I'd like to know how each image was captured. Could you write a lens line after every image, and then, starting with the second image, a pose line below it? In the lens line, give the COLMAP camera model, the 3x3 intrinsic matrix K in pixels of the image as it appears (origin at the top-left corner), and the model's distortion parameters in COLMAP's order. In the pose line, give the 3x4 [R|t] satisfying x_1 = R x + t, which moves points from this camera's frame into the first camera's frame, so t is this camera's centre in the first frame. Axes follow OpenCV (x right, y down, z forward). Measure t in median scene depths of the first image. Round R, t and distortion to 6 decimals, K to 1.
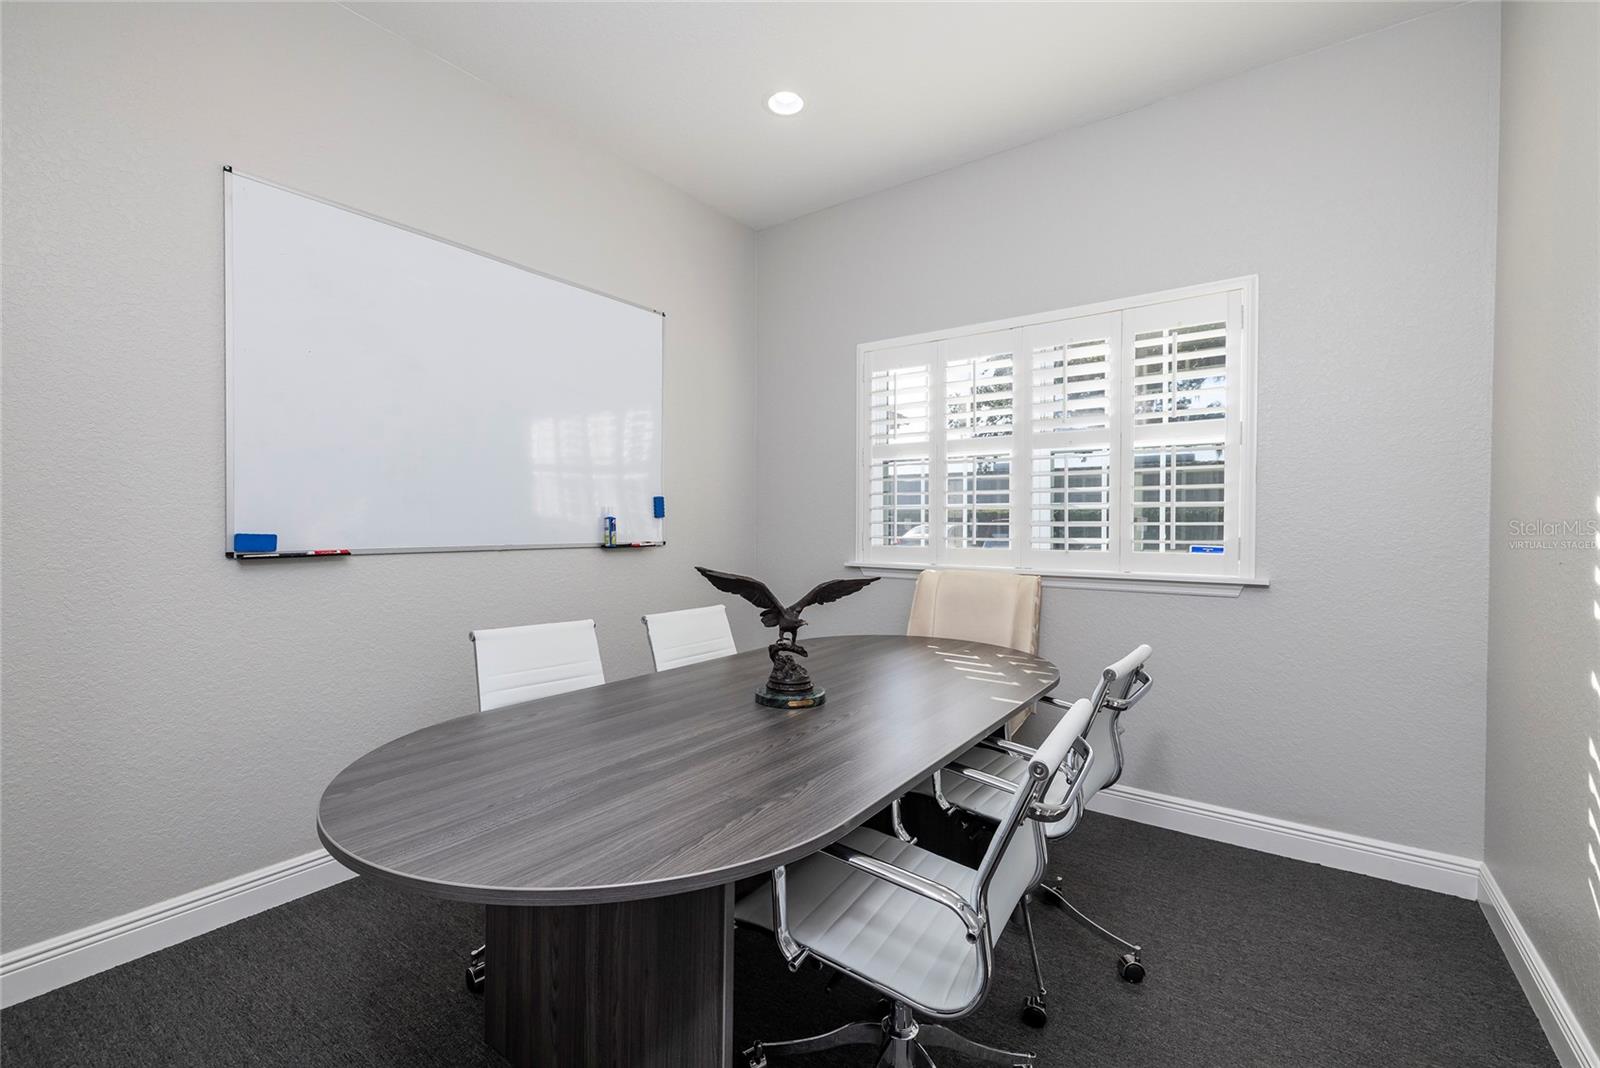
lens RADIAL K [[687.1, 0, 809.9], [0, 687.1, 525.5], [0, 0, 1]] dist [-0.002610, 0.000485]
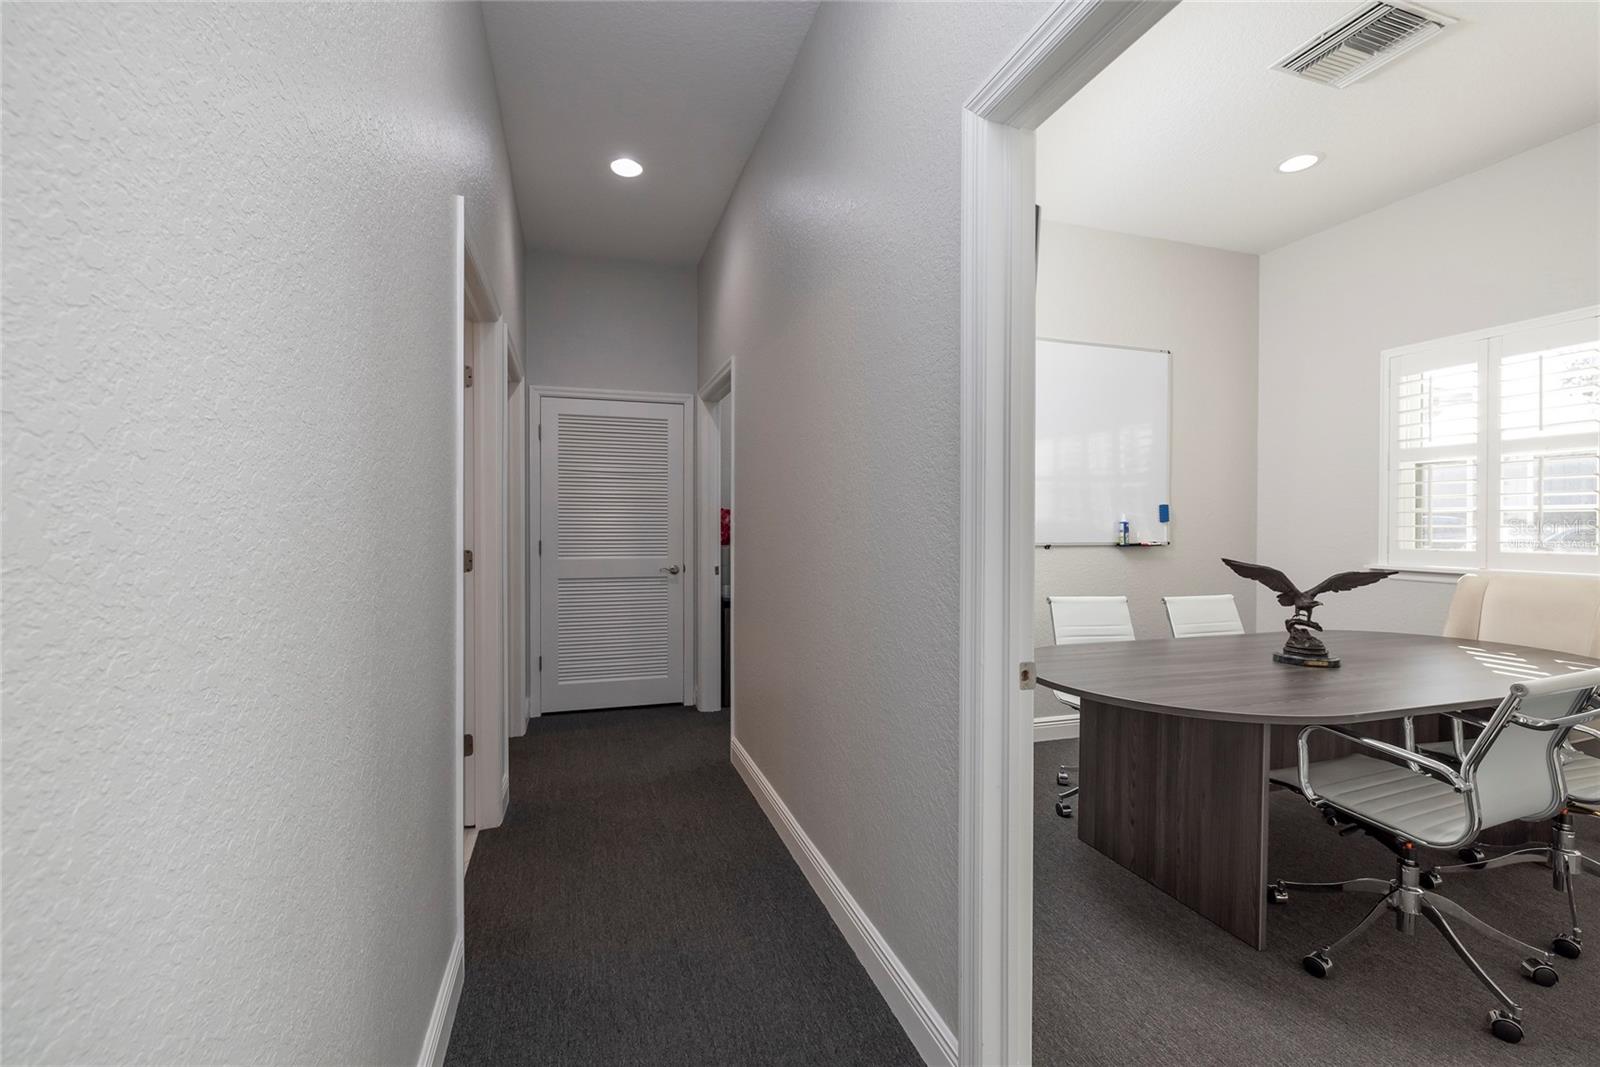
lens RADIAL K [[687.1, 0, 805.6], [0, 687.1, 529.9], [0, 0, 1]] dist [-0.002610, 0.000485]
pose [[0.801762, 0.003896, -0.597631, -0.011833], [-0.004192, 0.999991, 0.000895, 0.006421], [0.597629, 0.001788, 0.801771, -0.570861]]
